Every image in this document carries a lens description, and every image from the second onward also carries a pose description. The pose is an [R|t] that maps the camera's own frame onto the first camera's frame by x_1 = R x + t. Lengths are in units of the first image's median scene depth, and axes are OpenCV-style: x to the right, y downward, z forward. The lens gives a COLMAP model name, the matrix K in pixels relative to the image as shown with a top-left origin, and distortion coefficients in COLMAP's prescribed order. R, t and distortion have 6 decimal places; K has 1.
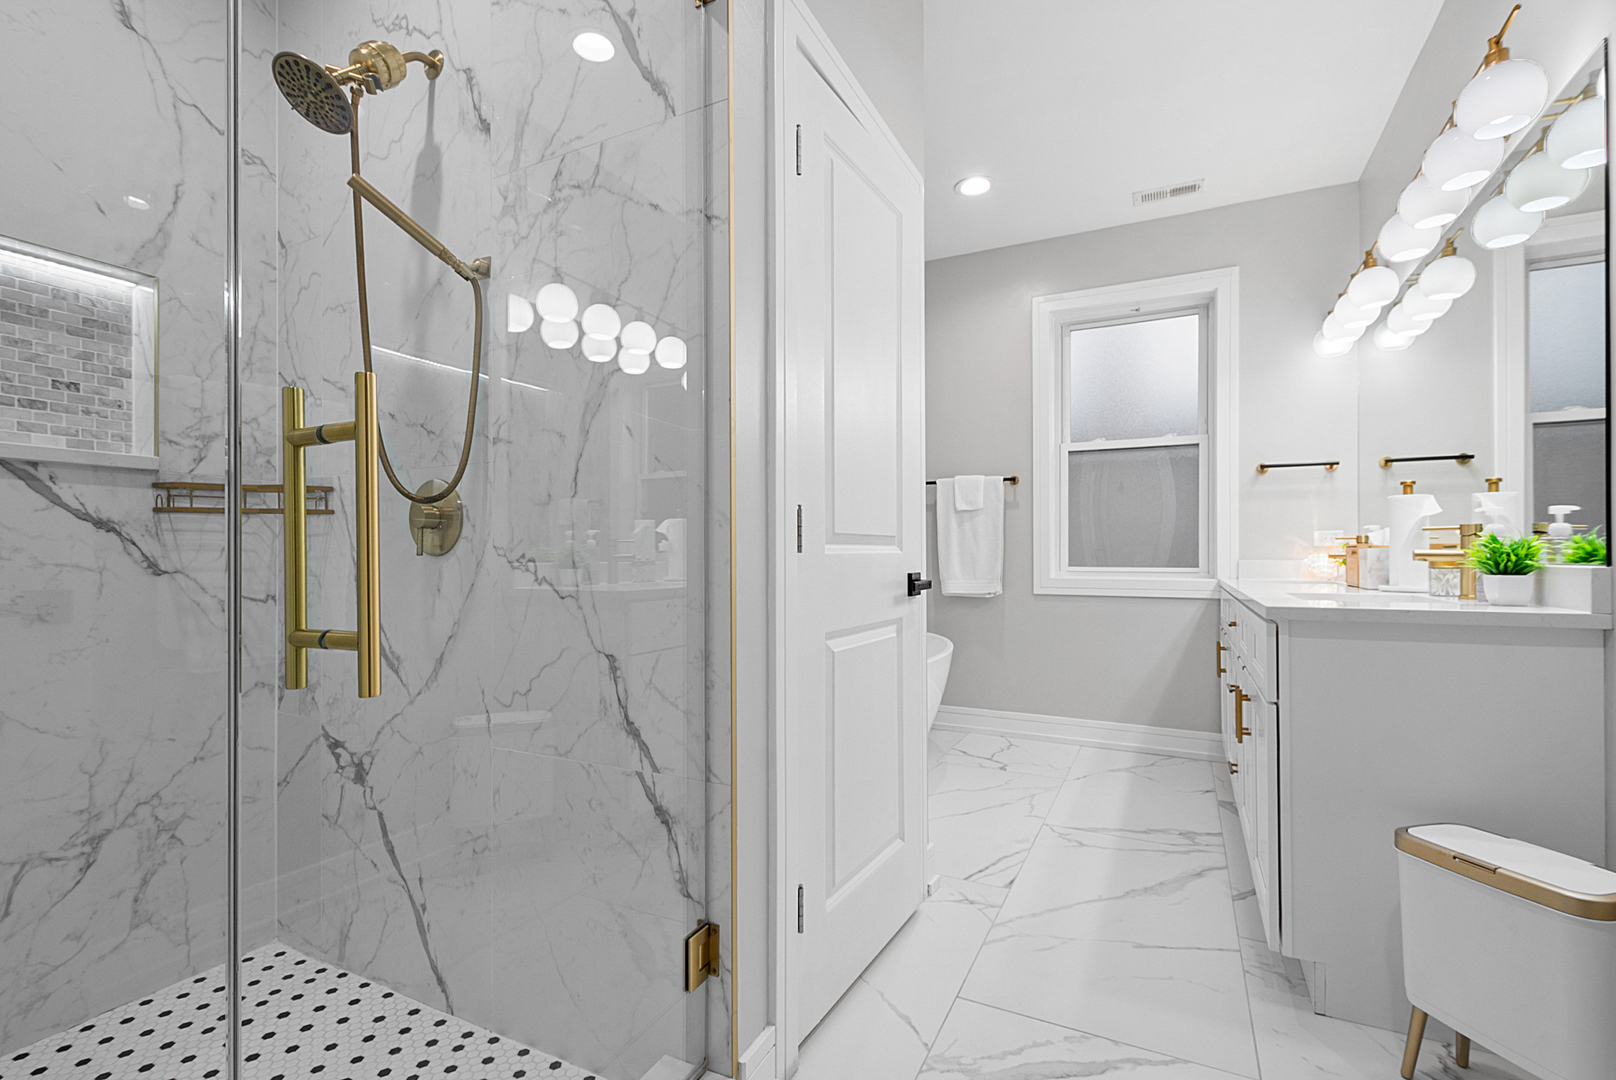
lens RADIAL K [[730.0, 0, 812.3], [0, 730.0, 548.1], [0, 0, 1]] dist [0.011986, 0.000343]
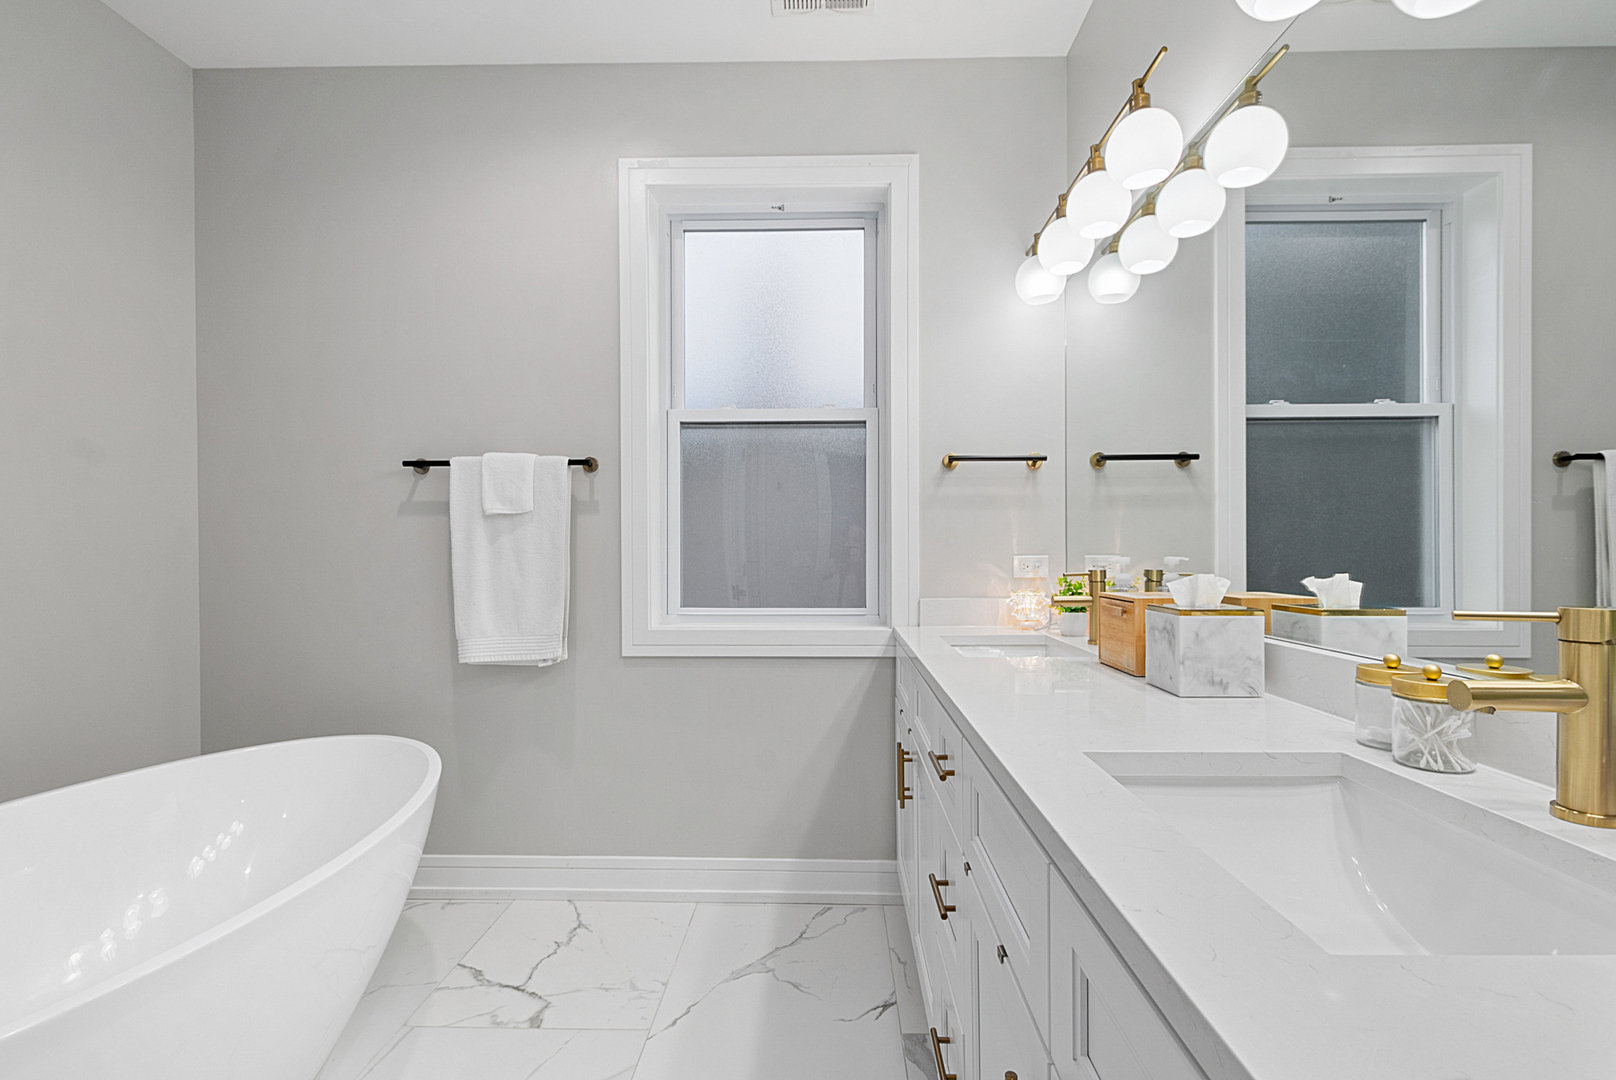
lens RADIAL K [[730.0, 0, 812.3], [0, 730.0, 548.1], [0, 0, 1]] dist [0.011986, 0.000343]
pose [[0.904677, 0.000711, 0.426097, 0.204525], [-0.000406, 1.000000, -0.000807, -0.027635], [-0.426098, 0.000557, 0.904677, 0.427366]]
